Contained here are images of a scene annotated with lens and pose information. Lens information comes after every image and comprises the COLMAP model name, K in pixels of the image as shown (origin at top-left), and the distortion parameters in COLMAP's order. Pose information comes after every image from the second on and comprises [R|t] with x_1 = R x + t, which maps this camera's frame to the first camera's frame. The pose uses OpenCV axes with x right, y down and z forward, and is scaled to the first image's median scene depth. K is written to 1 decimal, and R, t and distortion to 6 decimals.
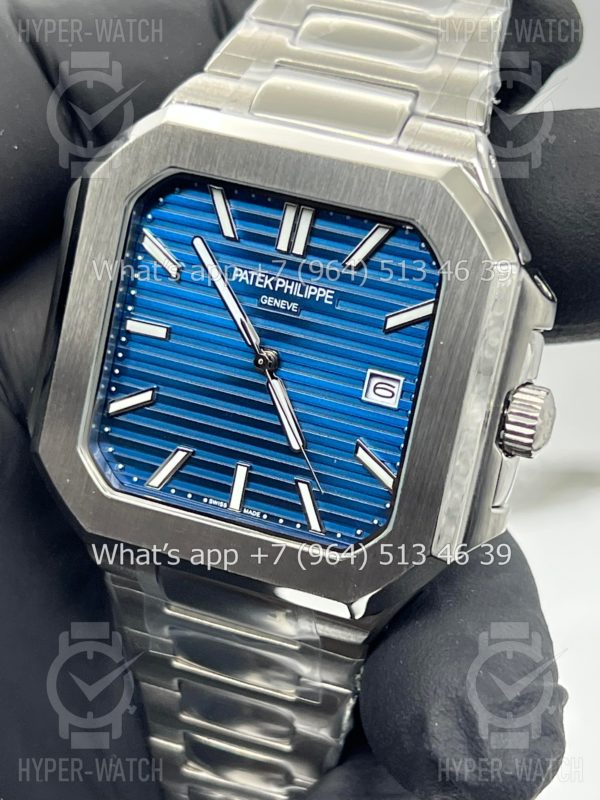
lens RADIAL K [[1889.4, 0, 295.2], [0, 1889.4, 395.6], [0, 0, 1]] dist [0.570482, 0.000000]
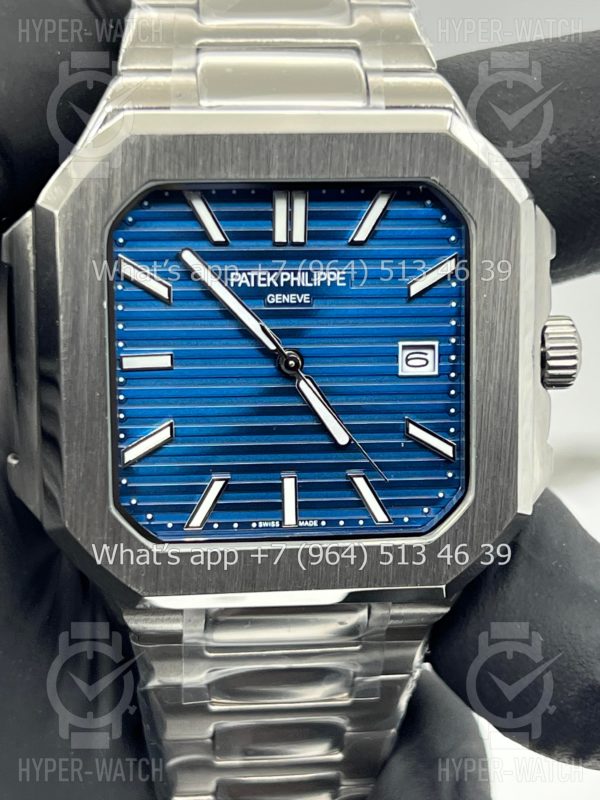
lens RADIAL K [[1889.4, 0, 296.3], [0, 1889.4, 388.7], [0, 0, 1]] dist [0.570482, 0.000000]
pose [[0.885770, -0.257524, 0.386125, -0.375755], [0.244735, 0.966042, 0.082874, -0.081999], [-0.394355, 0.021091, 0.918716, 0.143804]]
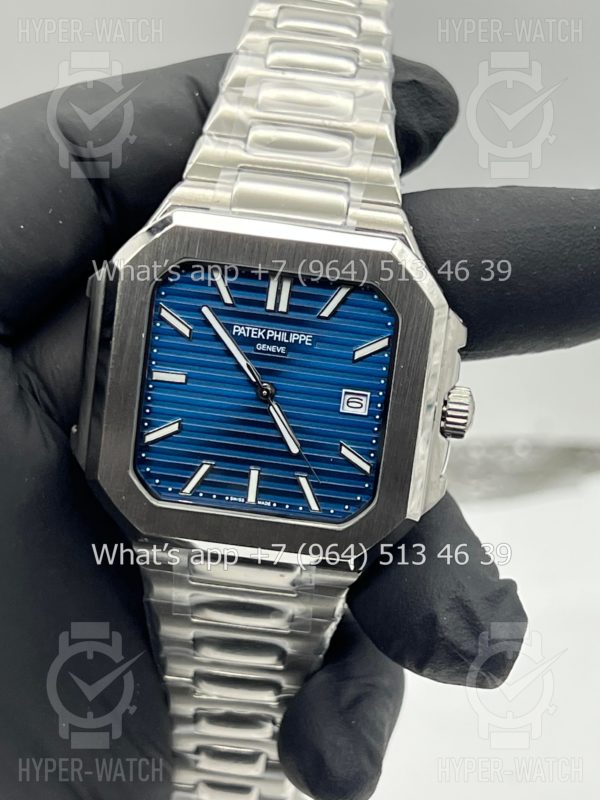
lens RADIAL K [[1889.4, 0, 274.9], [0, 1889.4, 411.8], [0, 0, 1]] dist [0.570482, 0.000000]
pose [[0.961610, -0.124774, 0.244413, -0.341815], [0.108422, 0.990937, 0.079306, -0.110616], [-0.252093, -0.049761, 0.966423, -0.310561]]
